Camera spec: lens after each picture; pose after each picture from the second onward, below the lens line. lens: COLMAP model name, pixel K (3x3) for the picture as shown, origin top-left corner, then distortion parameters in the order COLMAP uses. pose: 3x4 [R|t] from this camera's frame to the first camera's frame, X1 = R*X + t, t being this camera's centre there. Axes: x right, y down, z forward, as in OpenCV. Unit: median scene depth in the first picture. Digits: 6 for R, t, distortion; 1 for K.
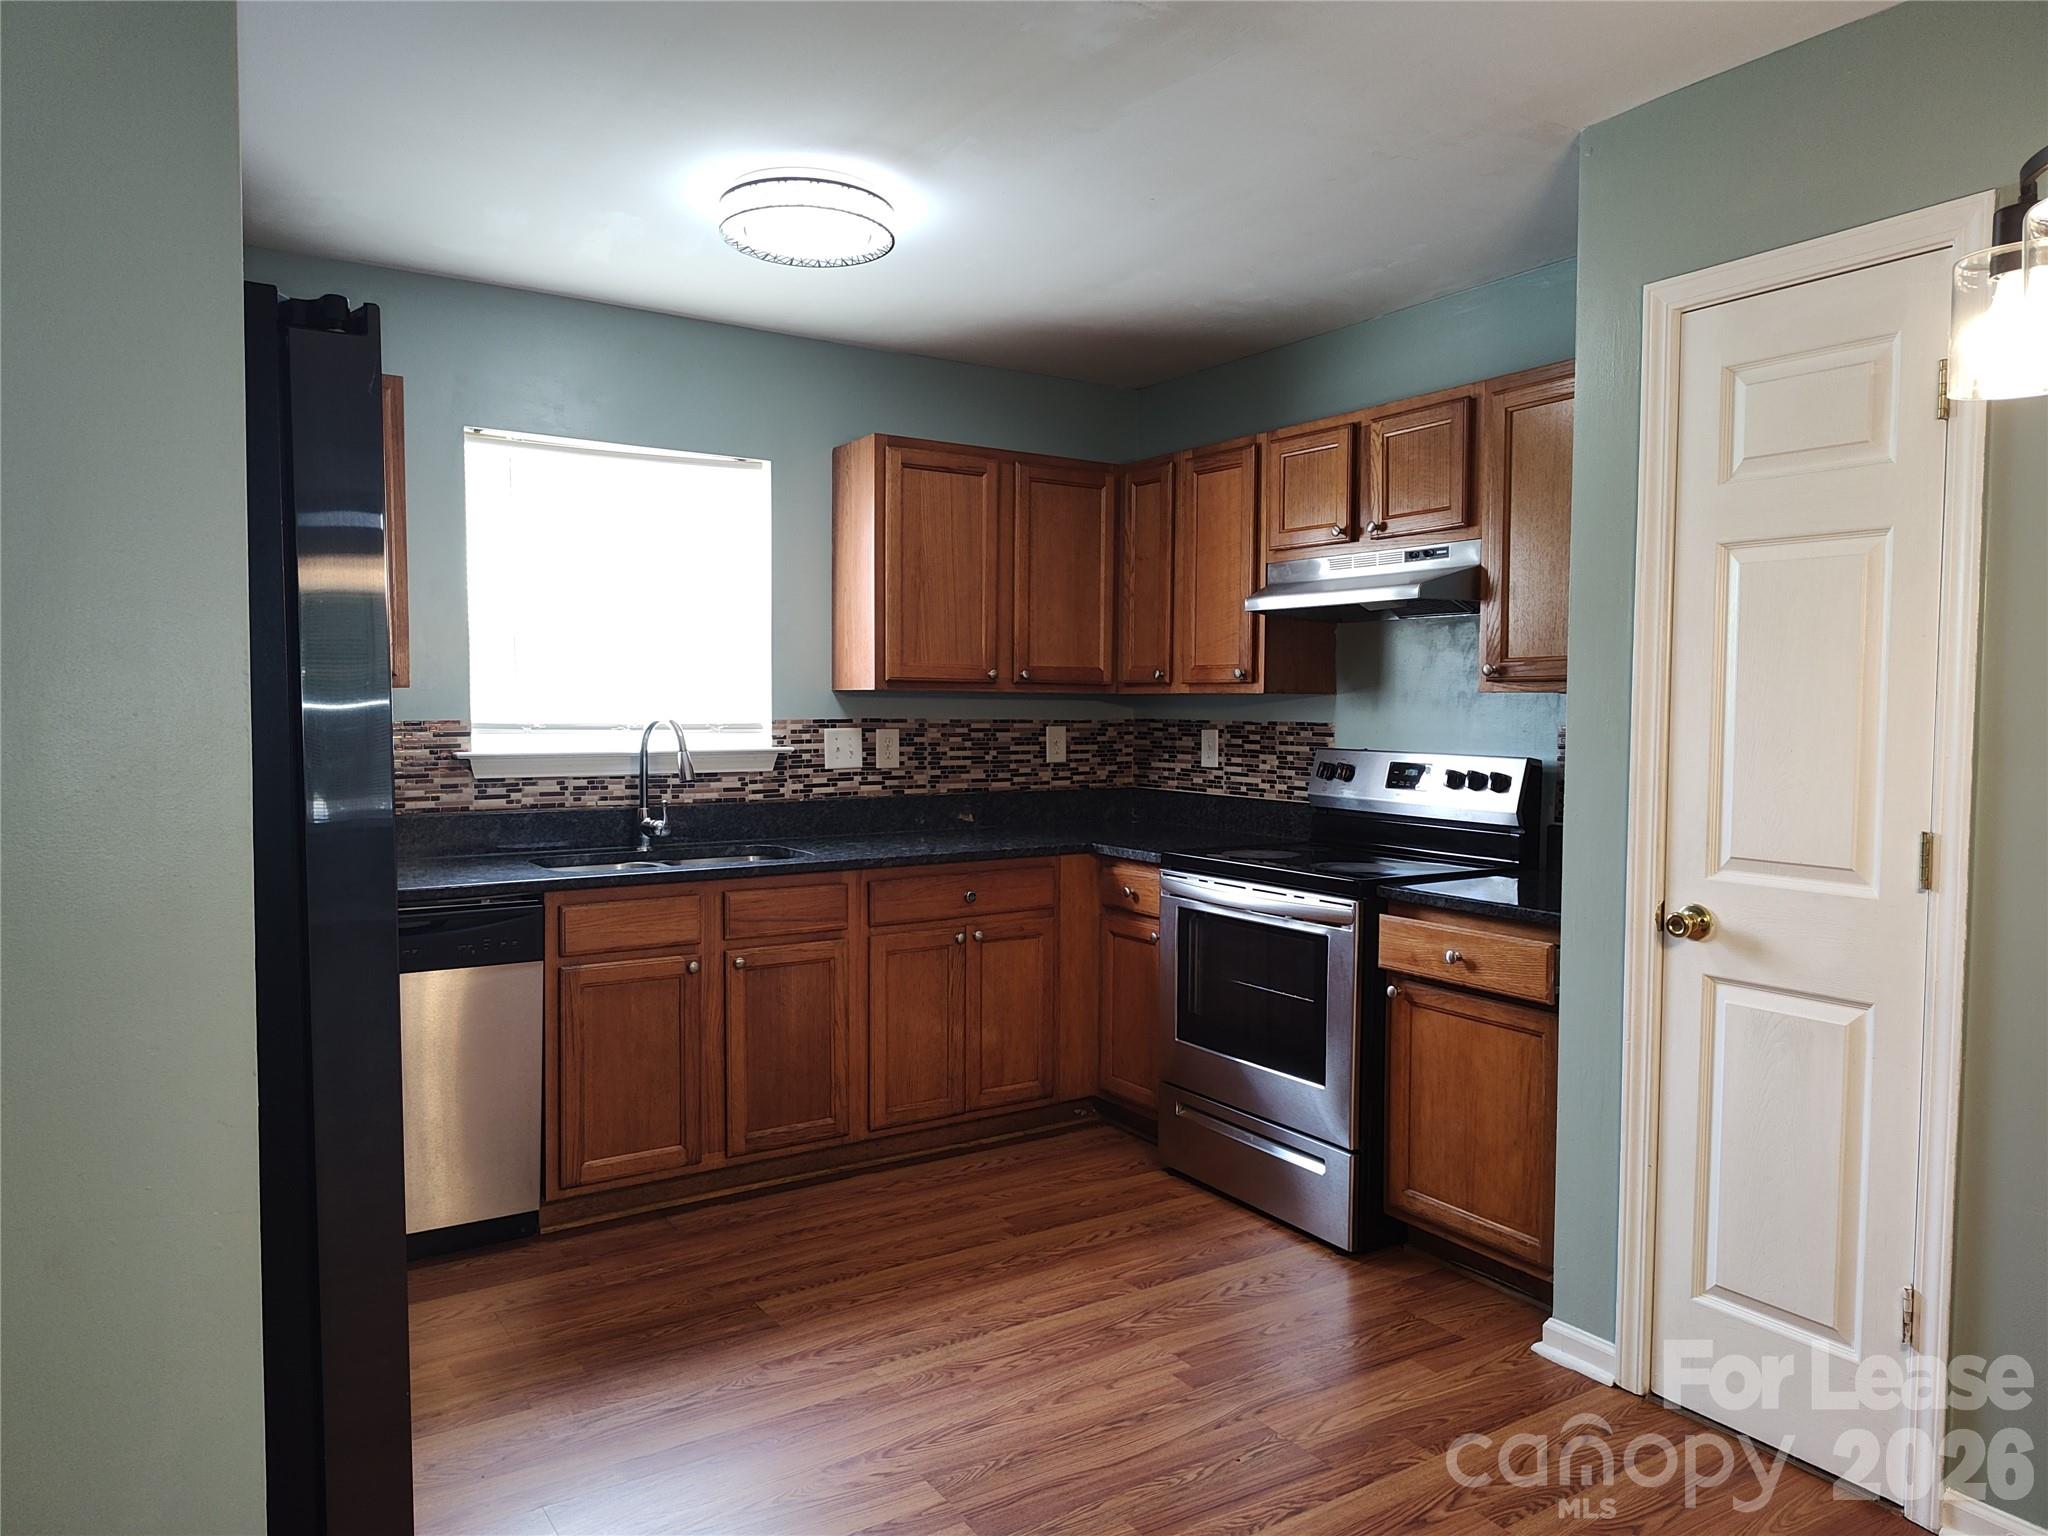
lens RADIAL K [[1383.6, 0, 1029.9], [0, 1383.6, 775.7], [0, 0, 1]] dist [0.022323, -0.032220]
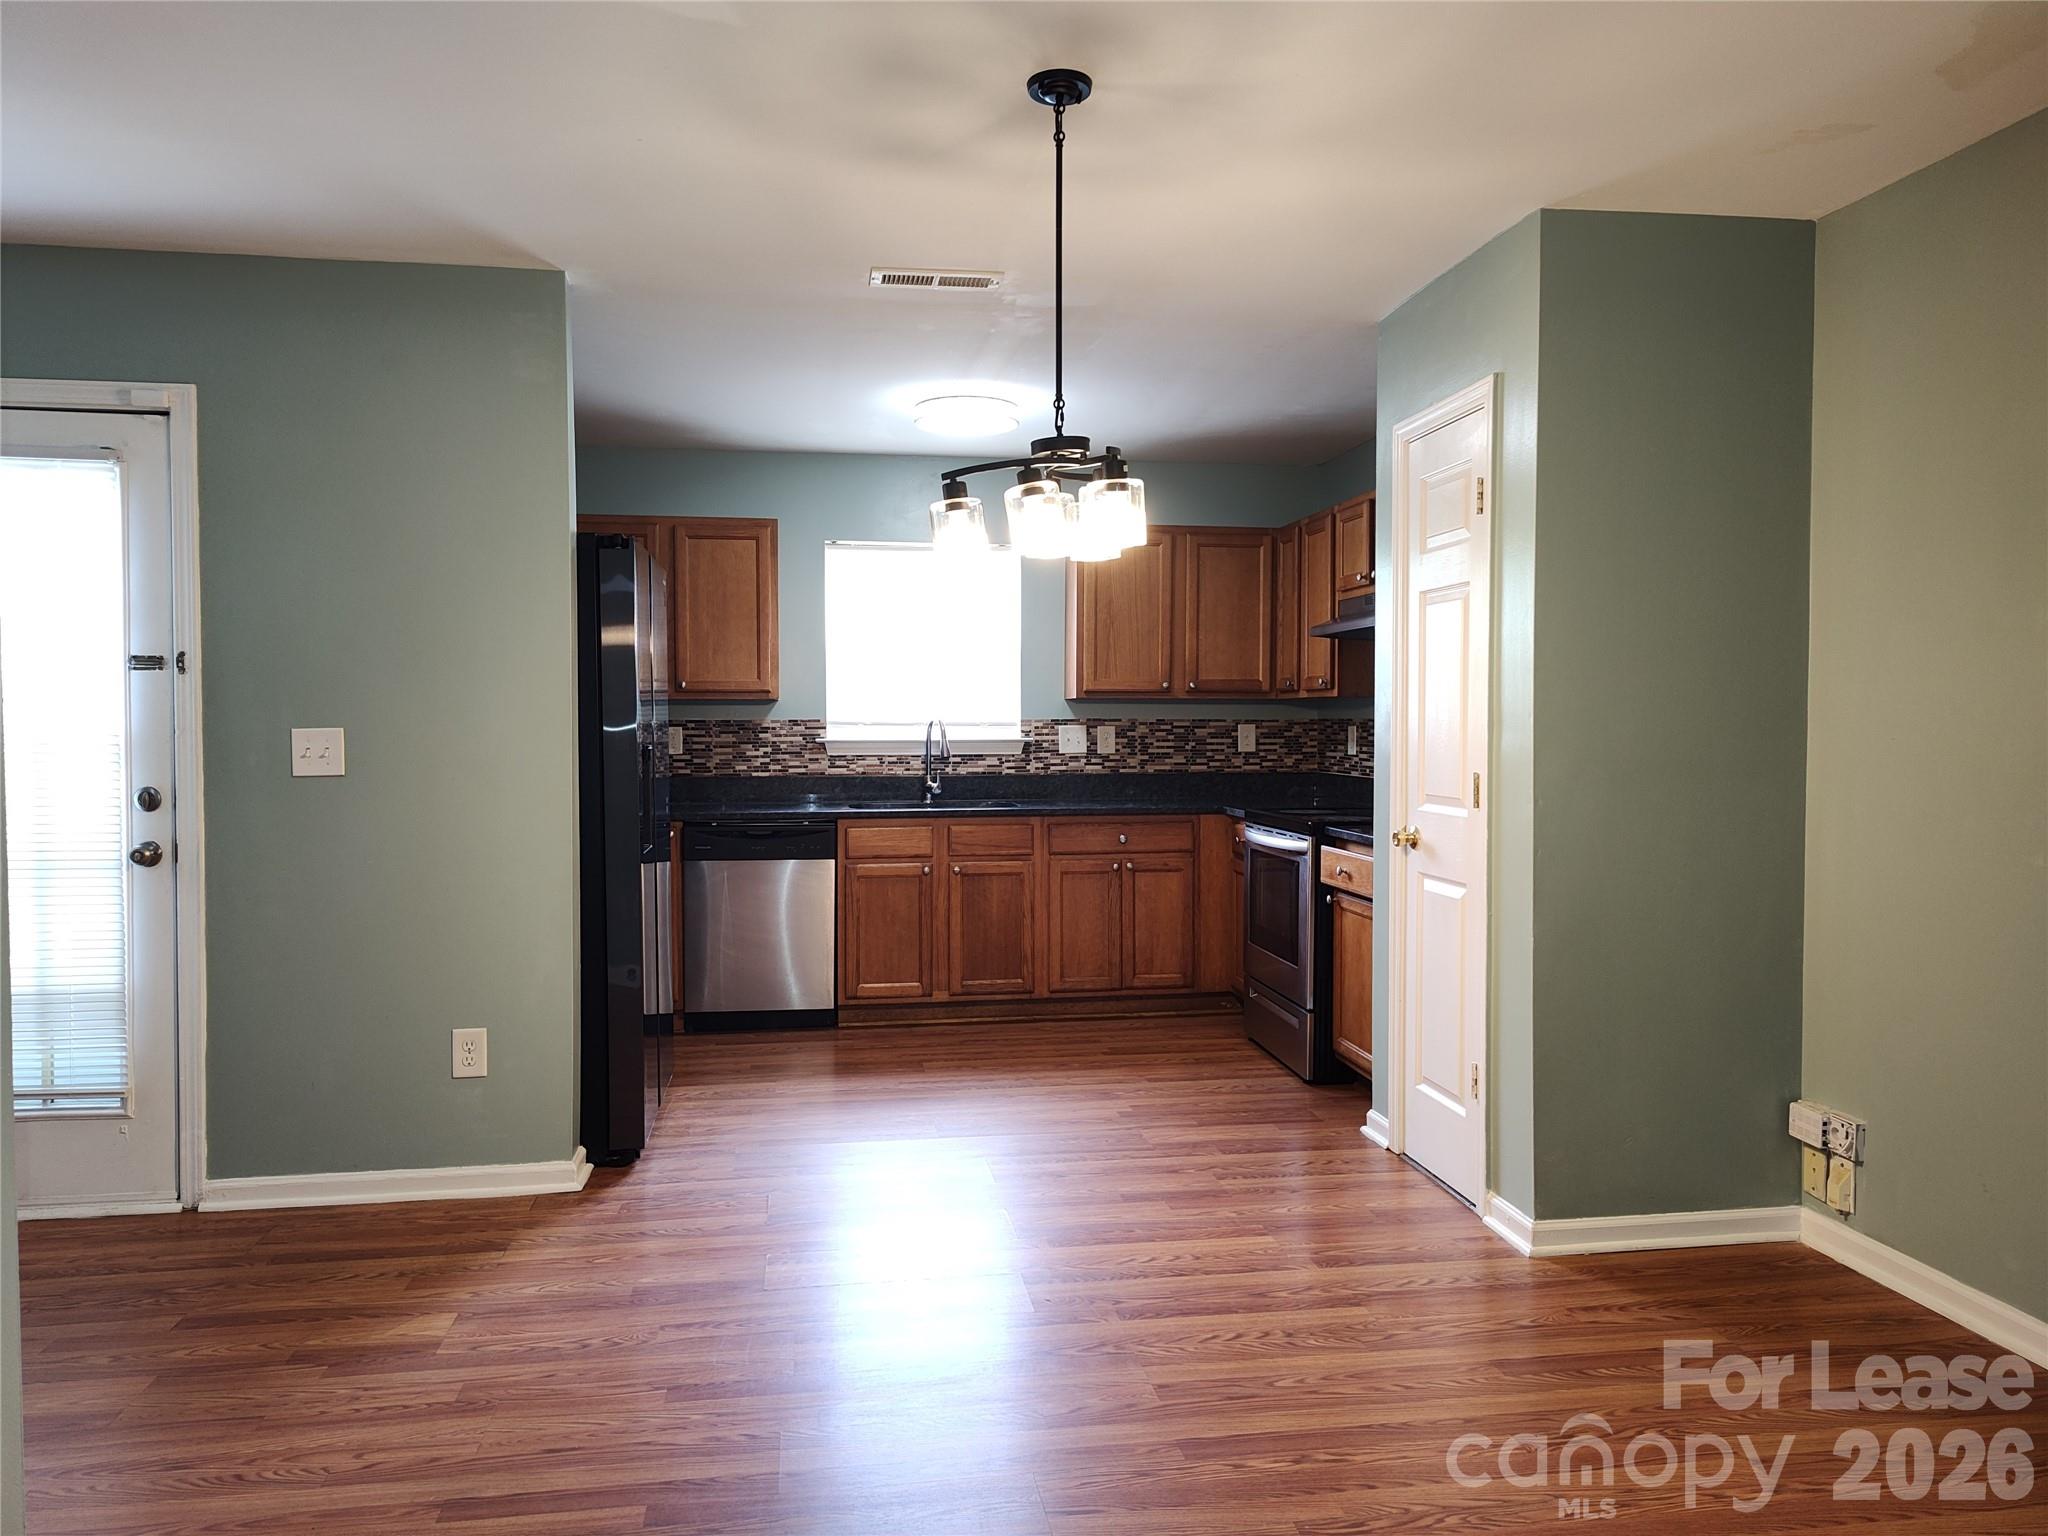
lens RADIAL K [[1383.6, 0, 1024.1], [0, 1383.6, 757.8], [0, 0, 1]] dist [0.022323, -0.032220]
pose [[0.910935, 0.004764, -0.412522, 0.461136], [-0.015973, 0.999591, -0.023728, 0.038614], [0.412240, 0.028204, 0.910639, -0.369020]]
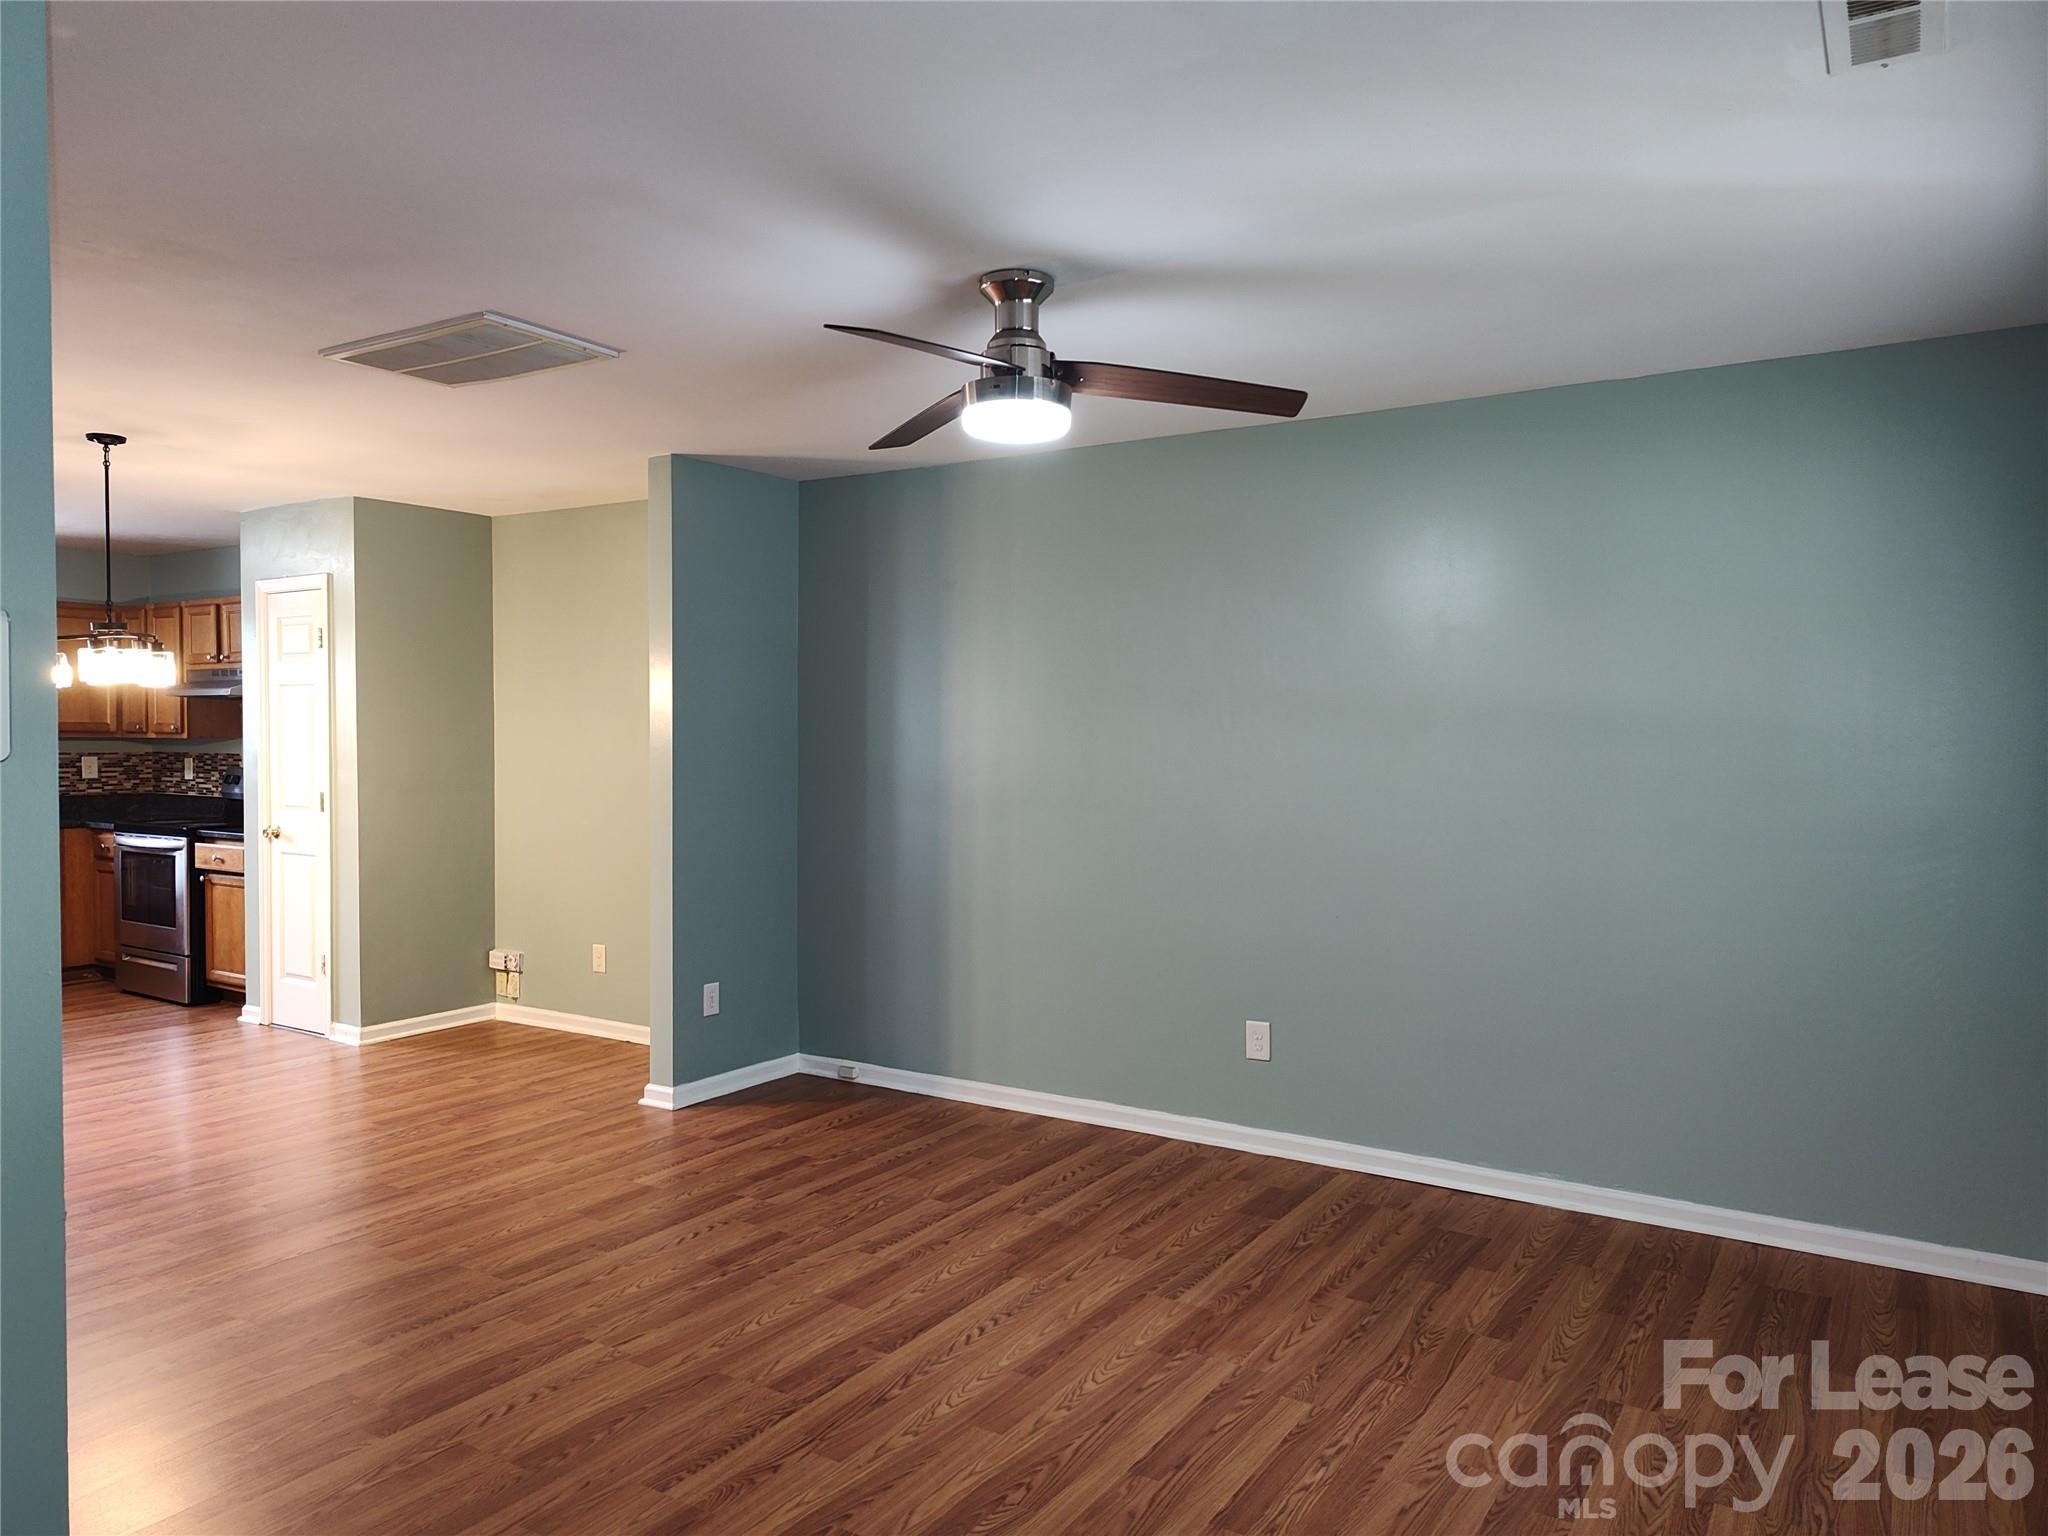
lens RADIAL K [[1383.6, 0, 1029.8], [0, 1383.6, 770.5], [0, 0, 1]] dist [0.022323, -0.032220]
pose [[0.908575, -0.012282, 0.417542, 0.432163], [0.021675, 0.999607, -0.017762, 0.043570], [-0.417160, 0.025188, 0.908484, -1.226102]]
